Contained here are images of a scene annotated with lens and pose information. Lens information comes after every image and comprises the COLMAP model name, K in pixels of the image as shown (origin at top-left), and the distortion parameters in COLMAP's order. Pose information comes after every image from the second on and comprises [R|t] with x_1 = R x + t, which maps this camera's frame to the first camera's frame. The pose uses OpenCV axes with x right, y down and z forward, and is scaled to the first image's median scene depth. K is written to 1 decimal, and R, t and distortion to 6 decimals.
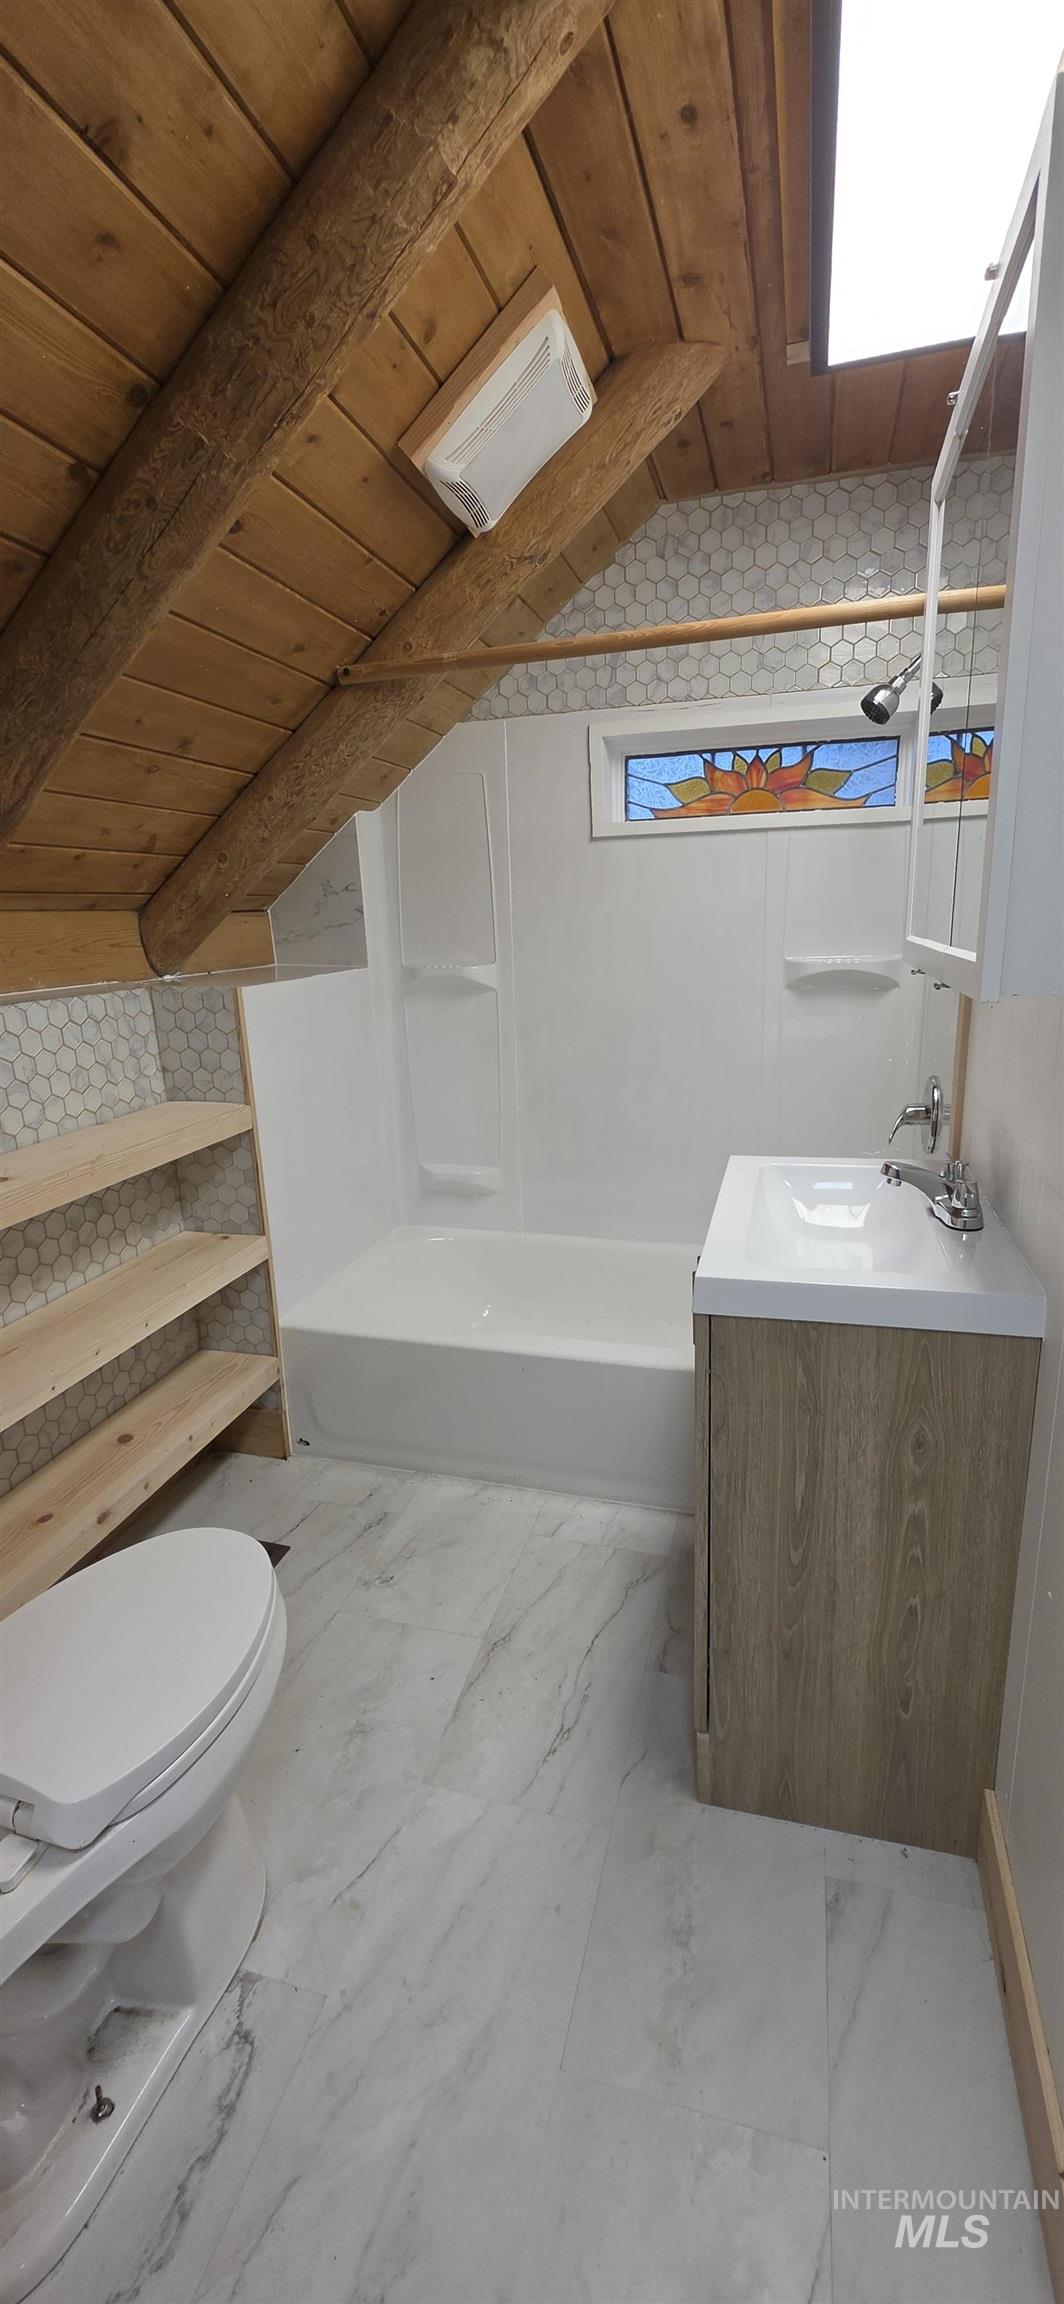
lens RADIAL K [[922.9, 0, 535.4], [0, 922.9, 1152.1], [0, 0, 1]] dist [-0.003497, 0.000527]
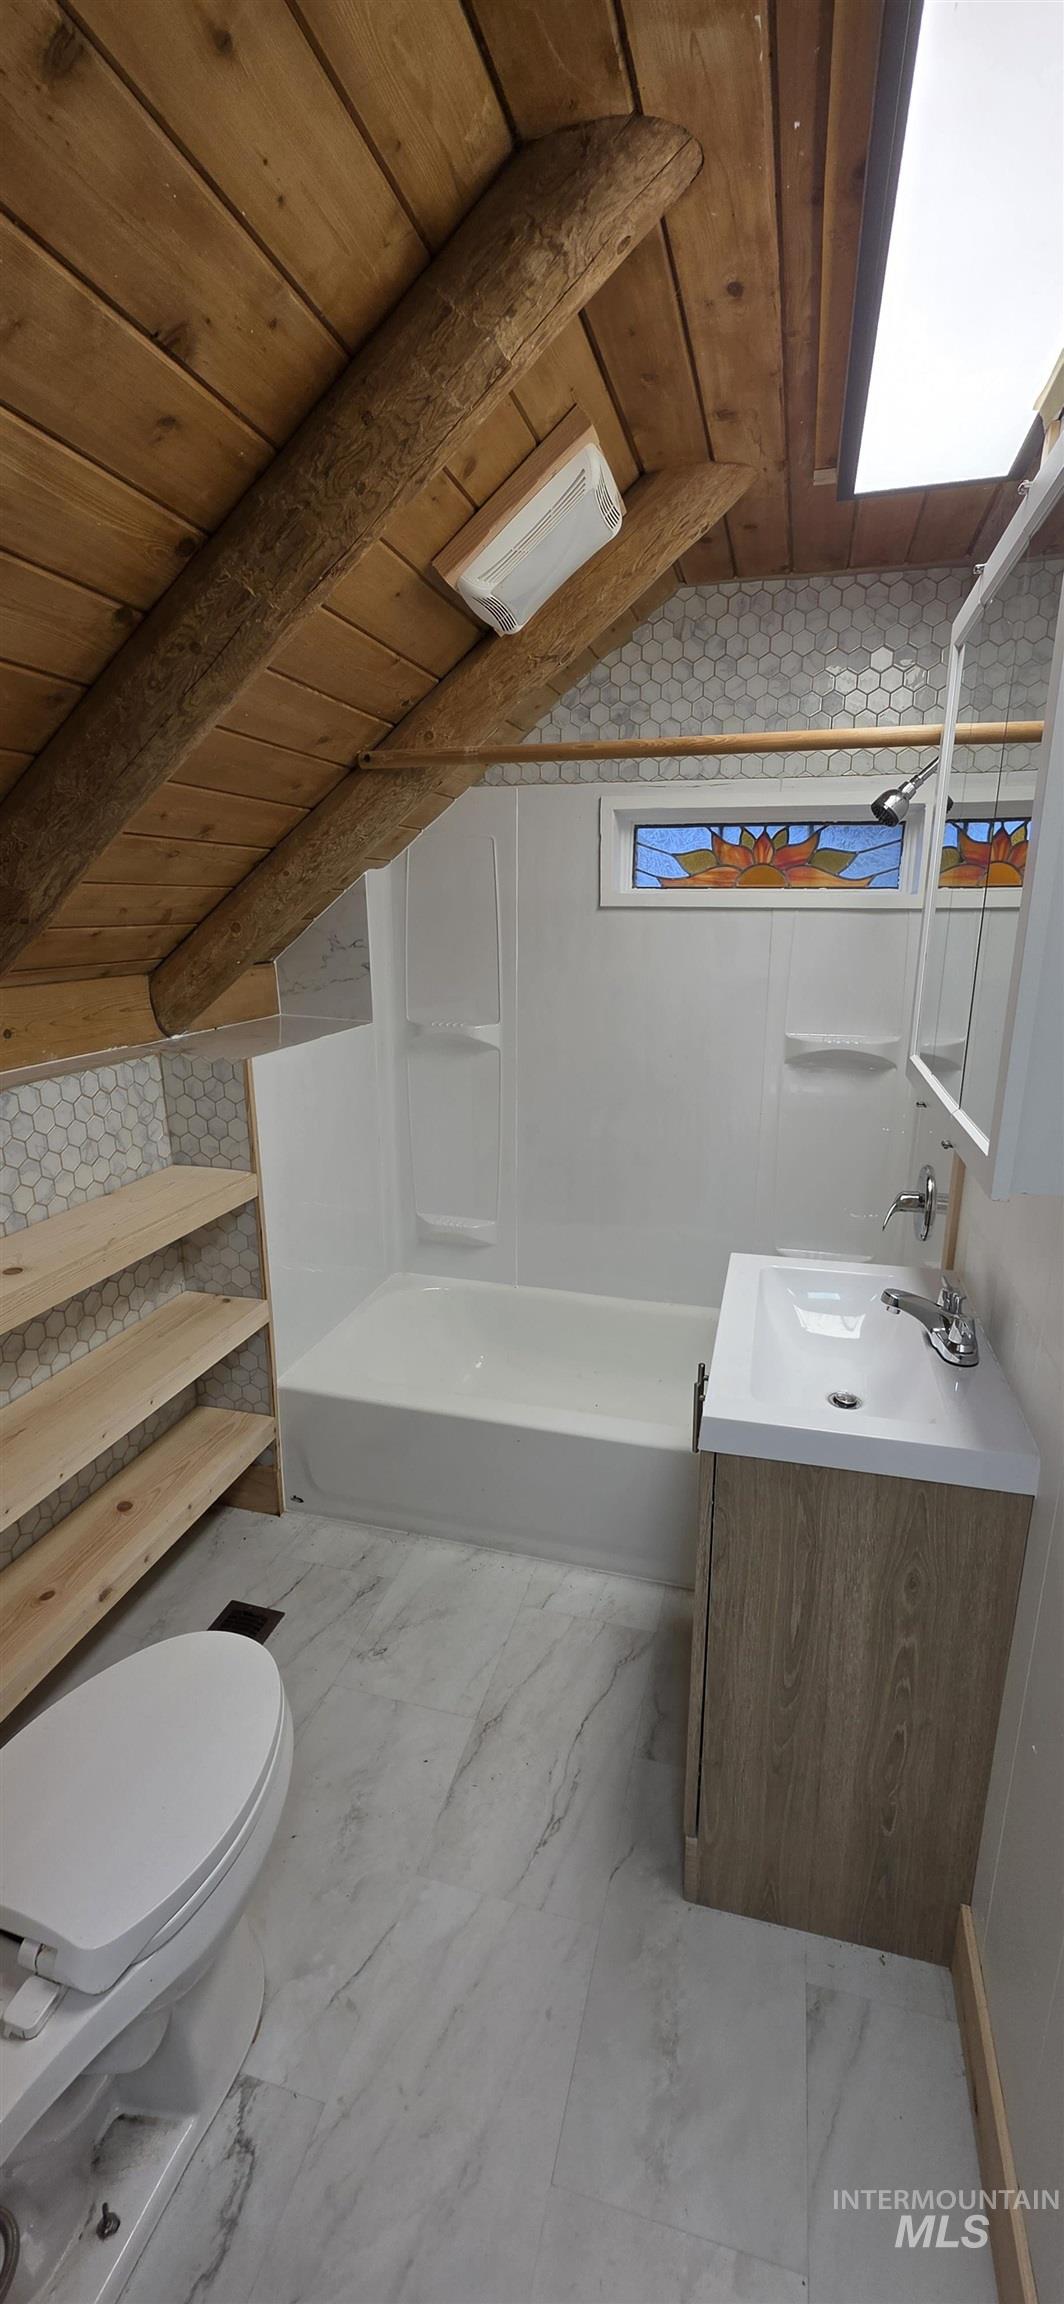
lens RADIAL K [[922.9, 0, 534.8], [0, 922.9, 1150.3], [0, 0, 1]] dist [-0.003497, 0.000527]
pose [[0.999332, 0.030895, 0.019526, -0.038826], [-0.031053, 0.999487, 0.007862, -0.145061], [-0.019273, -0.008463, 0.999778, -0.023496]]
